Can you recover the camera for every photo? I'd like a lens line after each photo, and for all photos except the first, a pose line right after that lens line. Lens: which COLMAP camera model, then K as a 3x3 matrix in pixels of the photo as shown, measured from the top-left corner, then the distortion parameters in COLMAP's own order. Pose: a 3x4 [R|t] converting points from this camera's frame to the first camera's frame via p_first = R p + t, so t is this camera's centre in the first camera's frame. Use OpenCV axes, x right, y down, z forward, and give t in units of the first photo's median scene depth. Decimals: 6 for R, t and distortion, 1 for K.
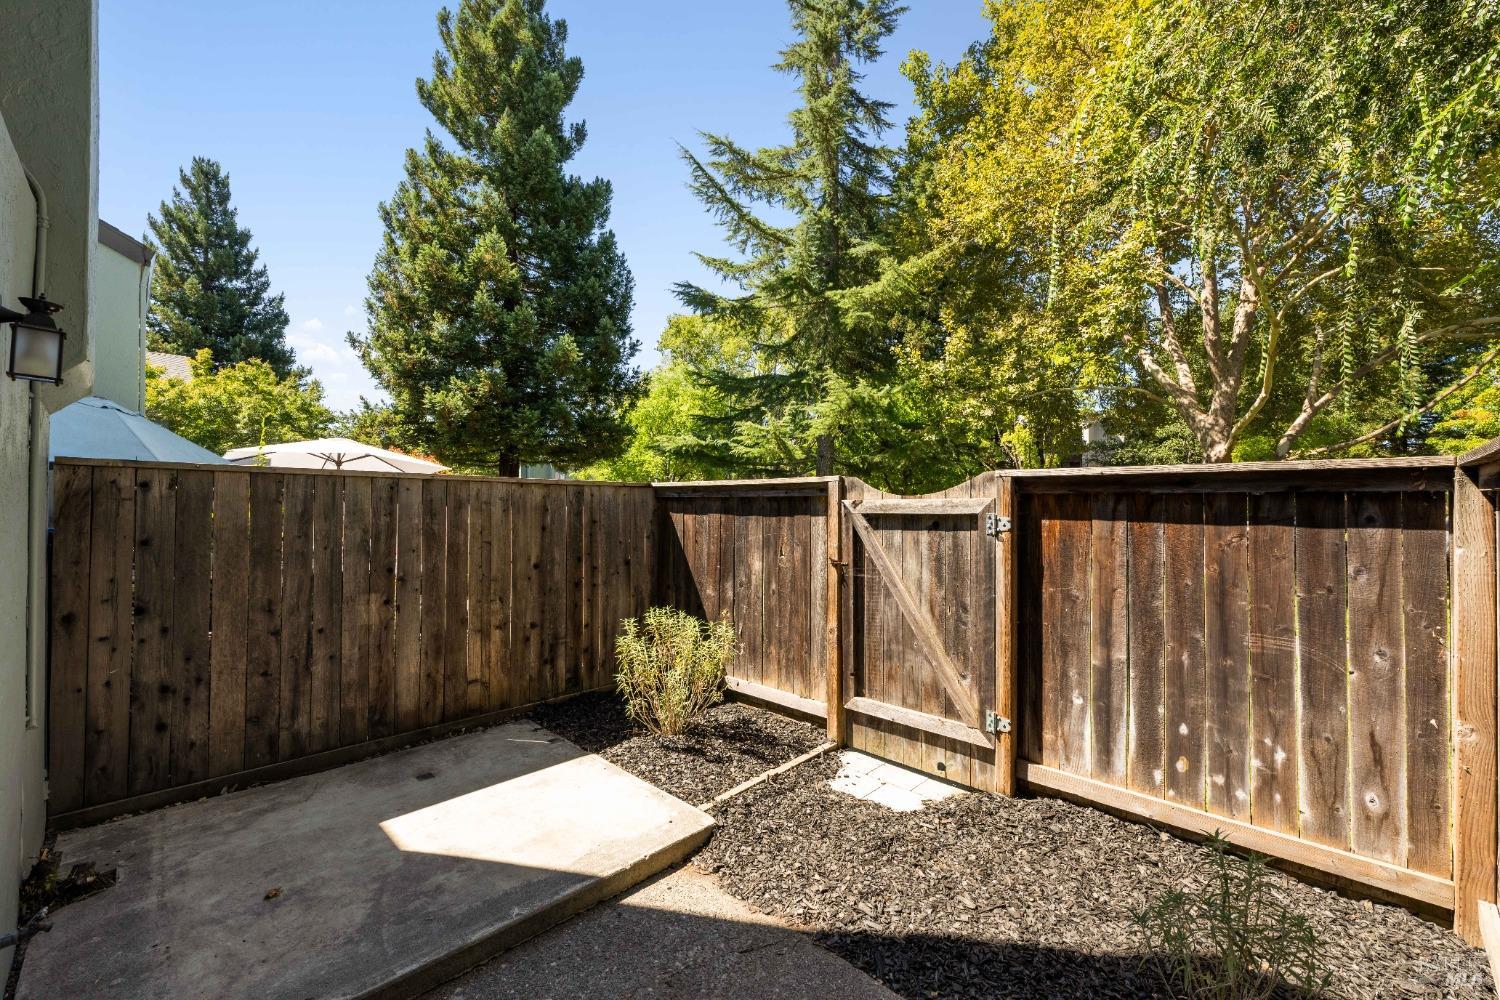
lens RADIAL K [[606.6, 0, 750.0], [0, 606.6, 500.0], [0, 0, 1]] dist [-0.000086, -0.000051]
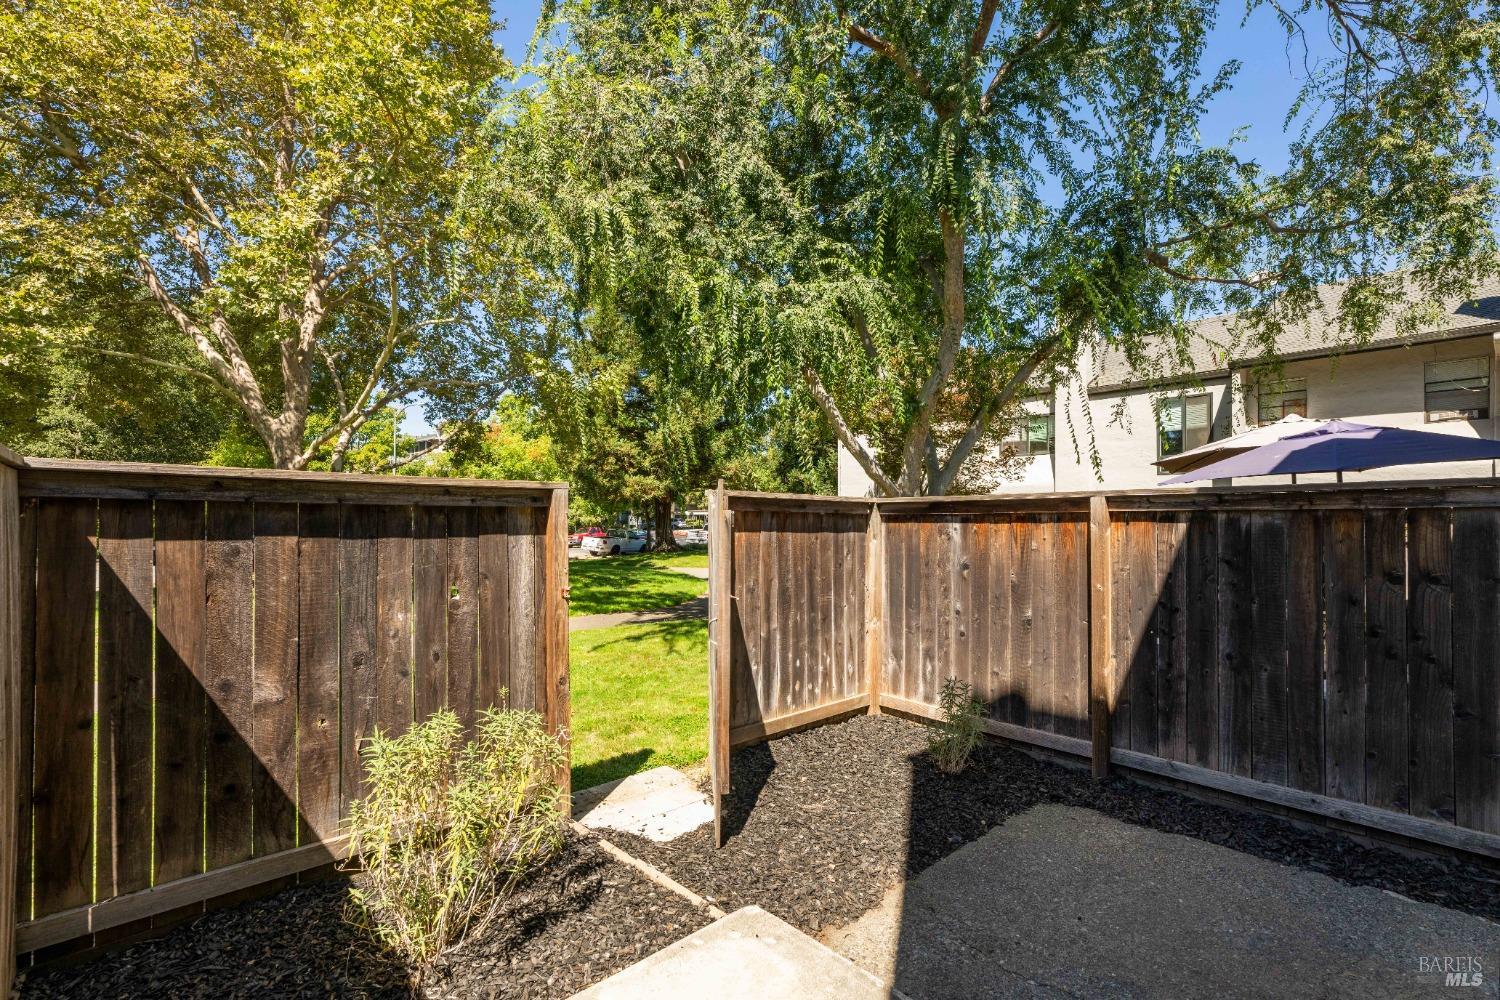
lens RADIAL K [[690.4, 0, 750.0], [0, 690.4, 500.0], [0, 0, 1]] dist [-0.020432, 0.000001]
pose [[0.045942, 0.027096, 0.998577, -1.000610], [-0.010490, 0.999590, -0.026641, 0.006519], [-0.998889, -0.009251, 0.046207, 0.972026]]
